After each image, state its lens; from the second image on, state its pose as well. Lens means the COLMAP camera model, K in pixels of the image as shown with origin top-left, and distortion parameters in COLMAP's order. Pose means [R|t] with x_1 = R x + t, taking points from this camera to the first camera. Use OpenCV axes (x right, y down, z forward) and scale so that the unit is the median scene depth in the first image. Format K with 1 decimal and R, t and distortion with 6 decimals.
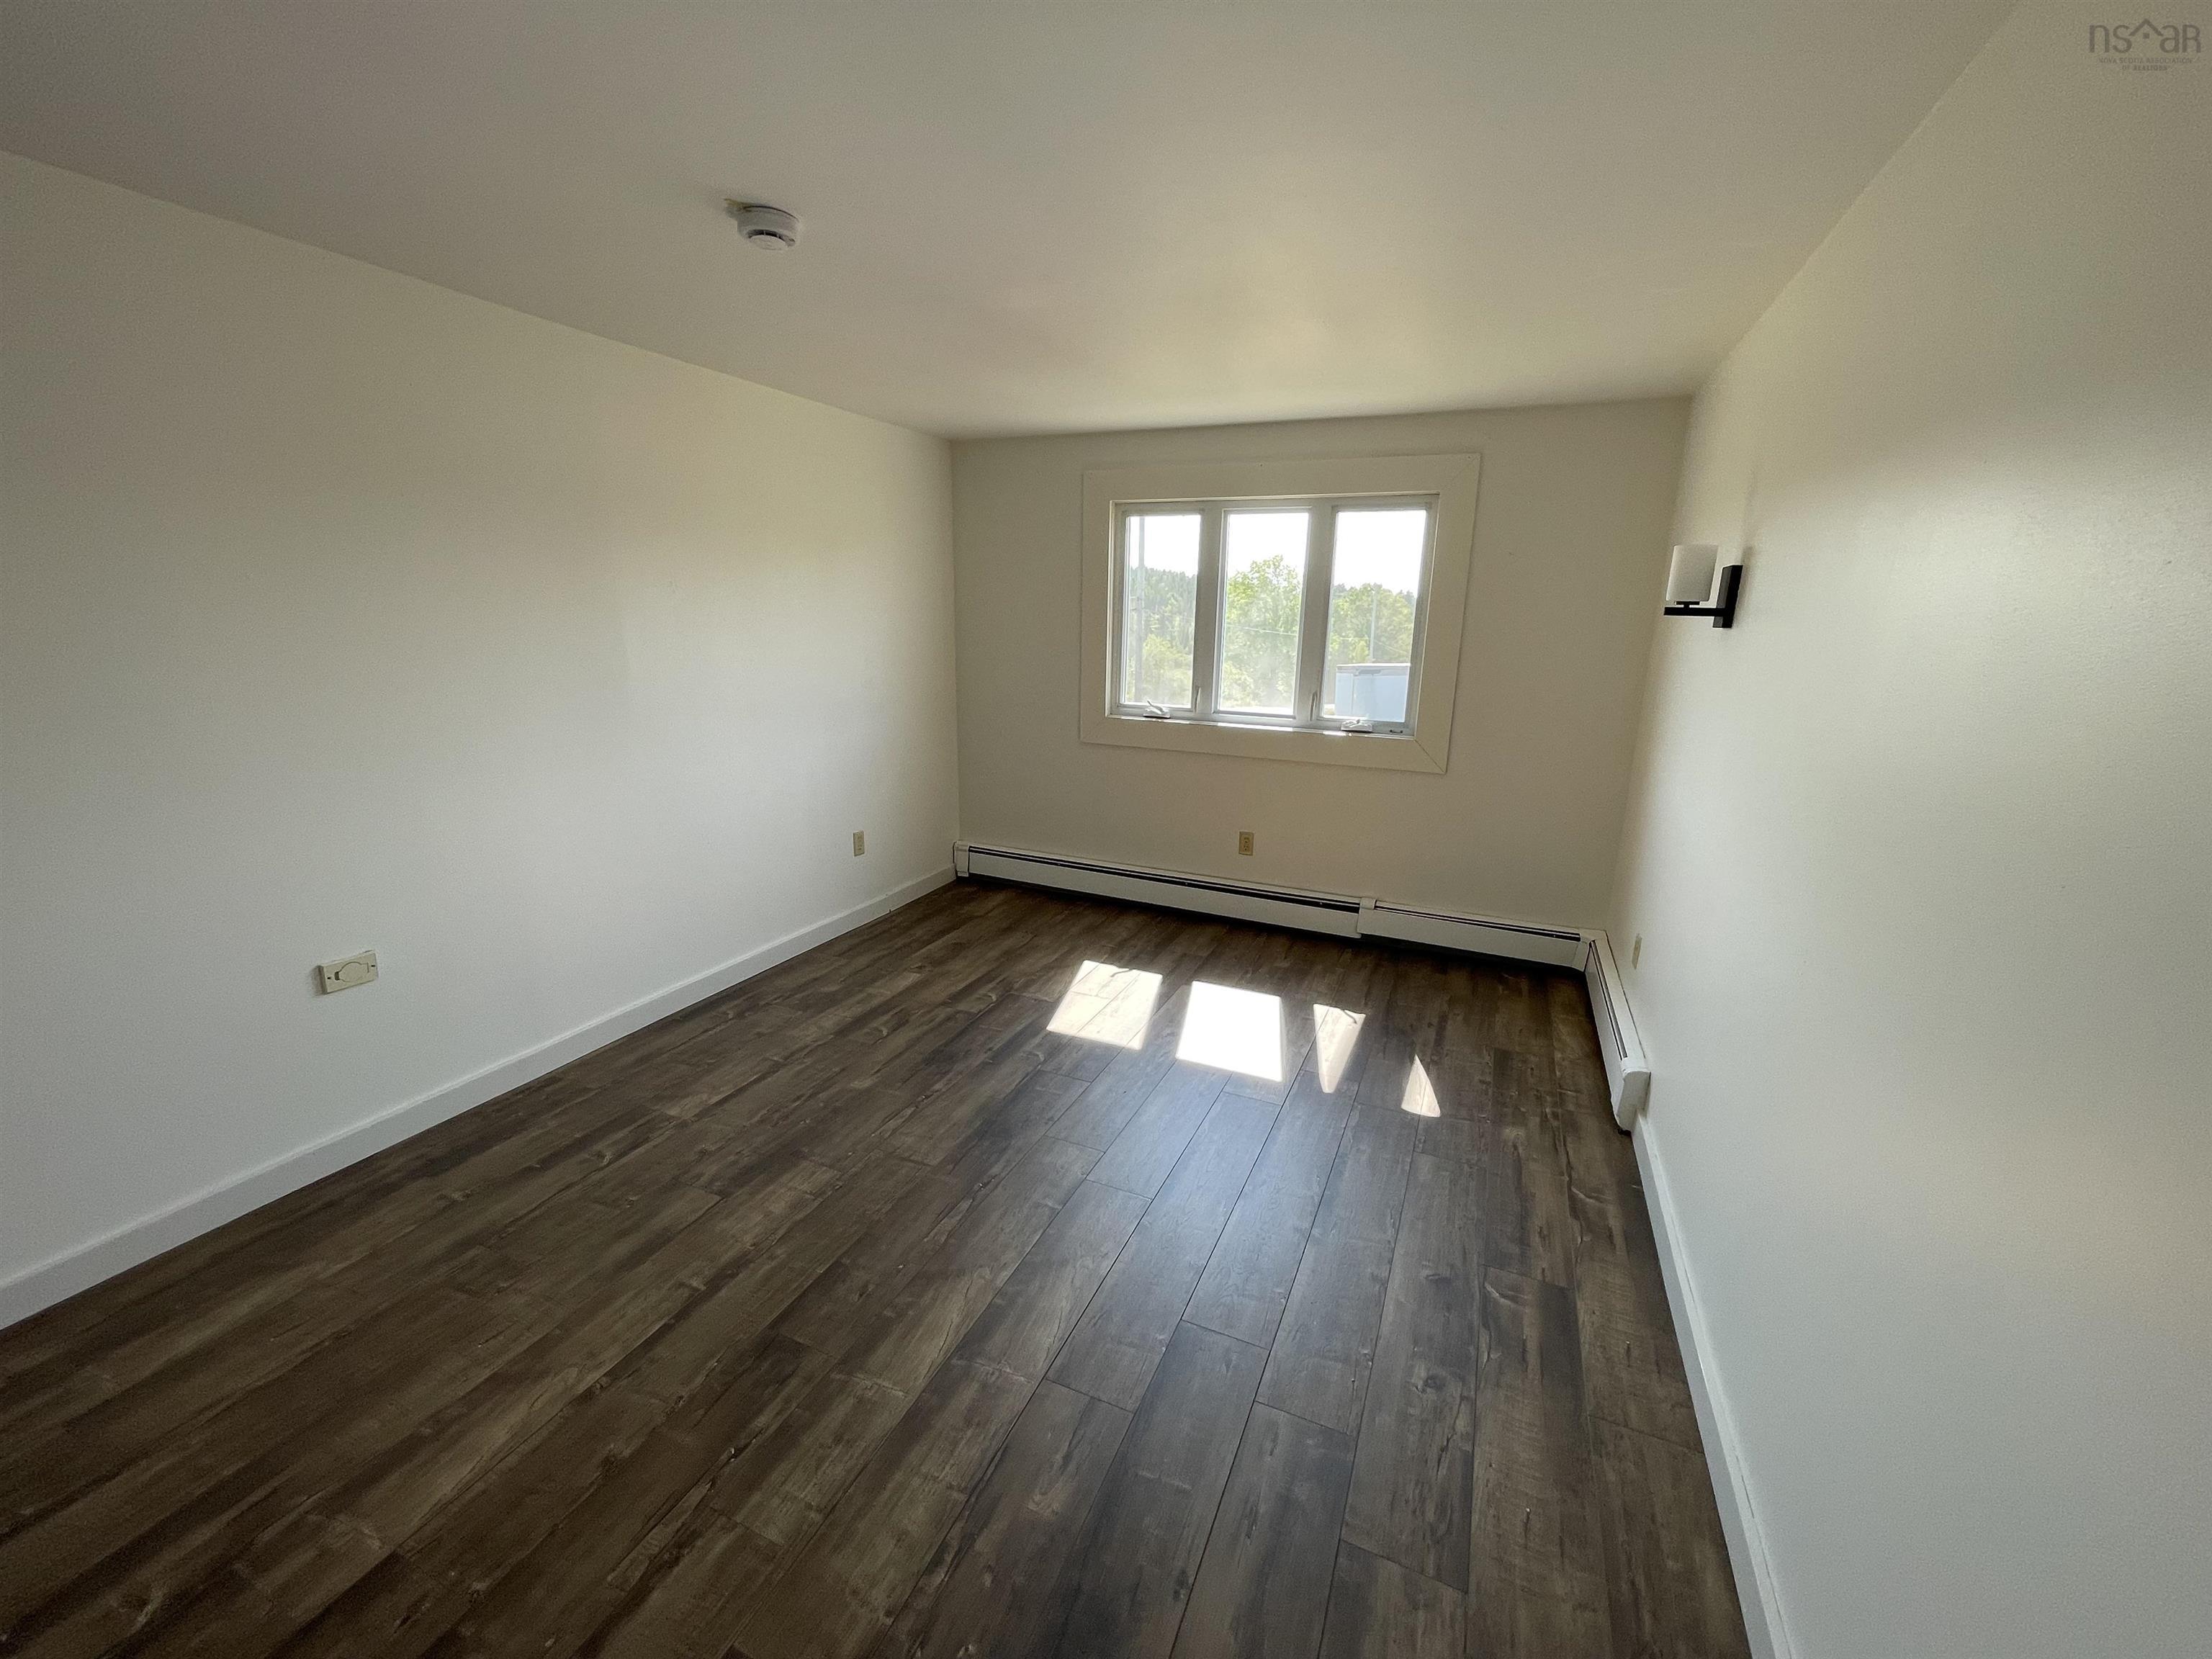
lens RADIAL K [[893.7, 0, 1108.7], [0, 893.7, 834.5], [0, 0, 1]] dist [-0.004590, 0.002630]
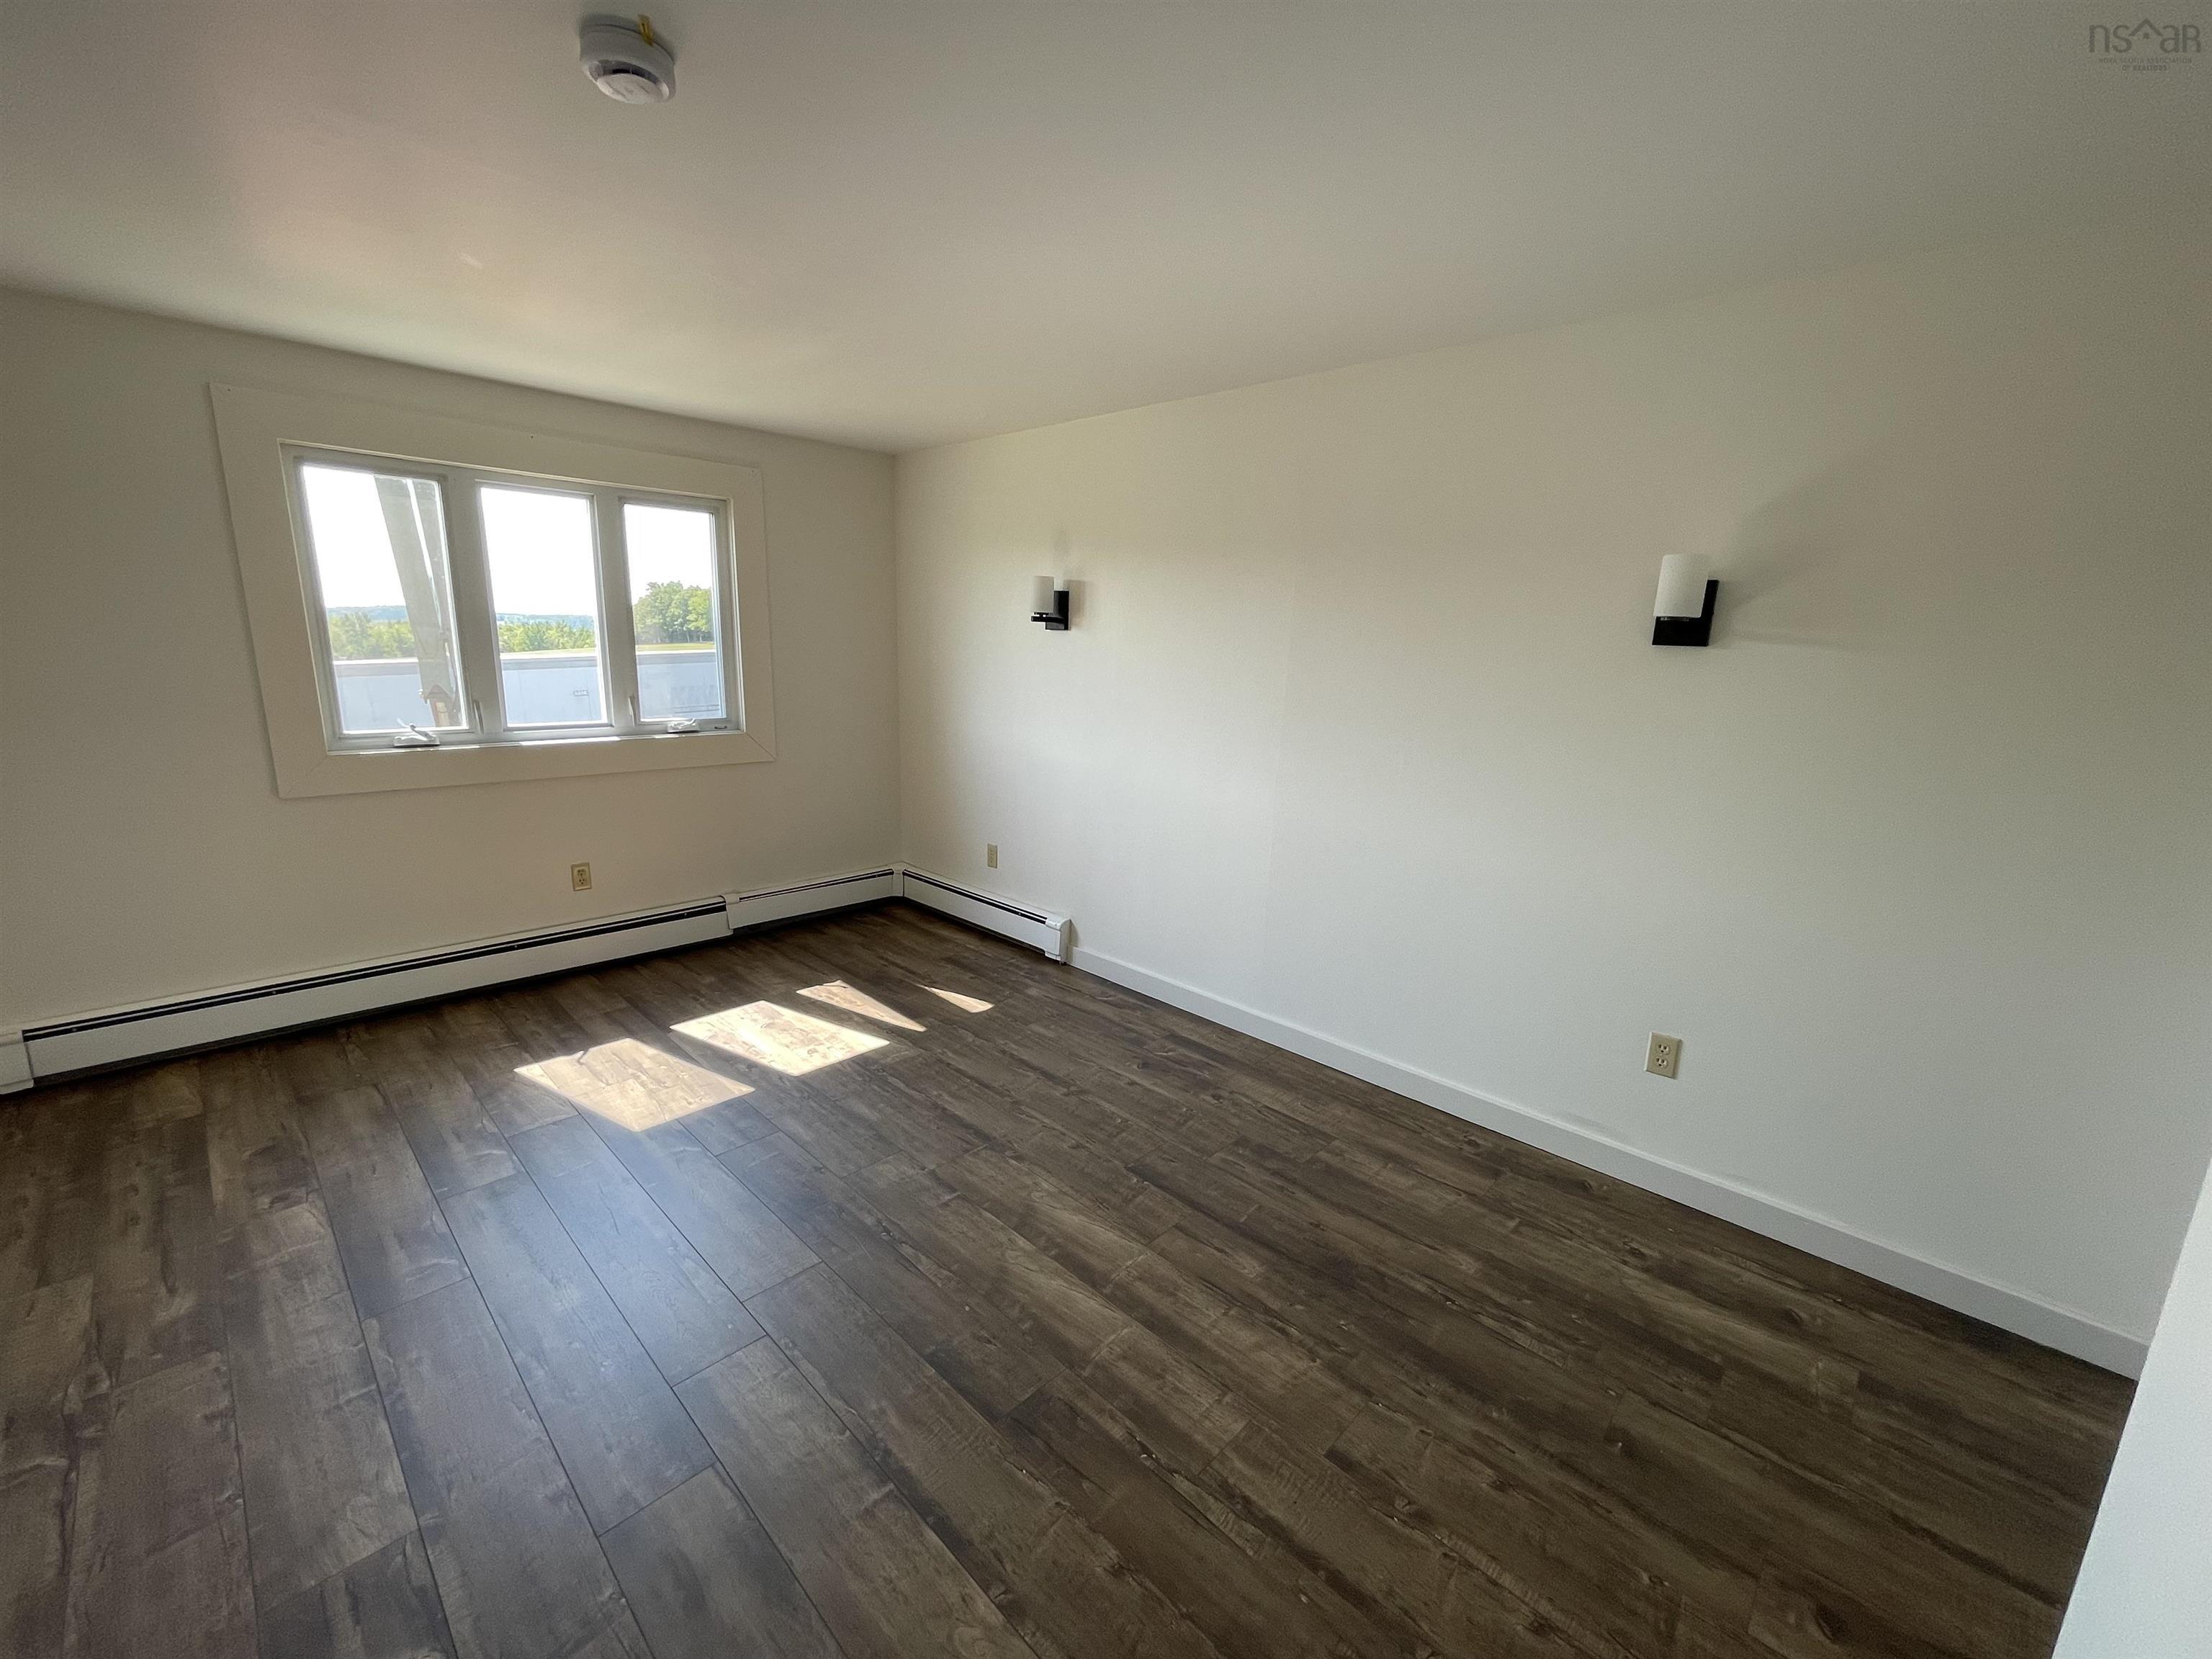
lens RADIAL K [[893.7, 0, 1103.9], [0, 893.7, 824.7], [0, 0, 1]] dist [-0.004590, 0.002630]
pose [[0.345320, -0.206135, 0.915567, -0.567511], [0.203748, 0.968778, 0.141269, -0.072371], [-0.916101, 0.137762, 0.376538, 0.261747]]
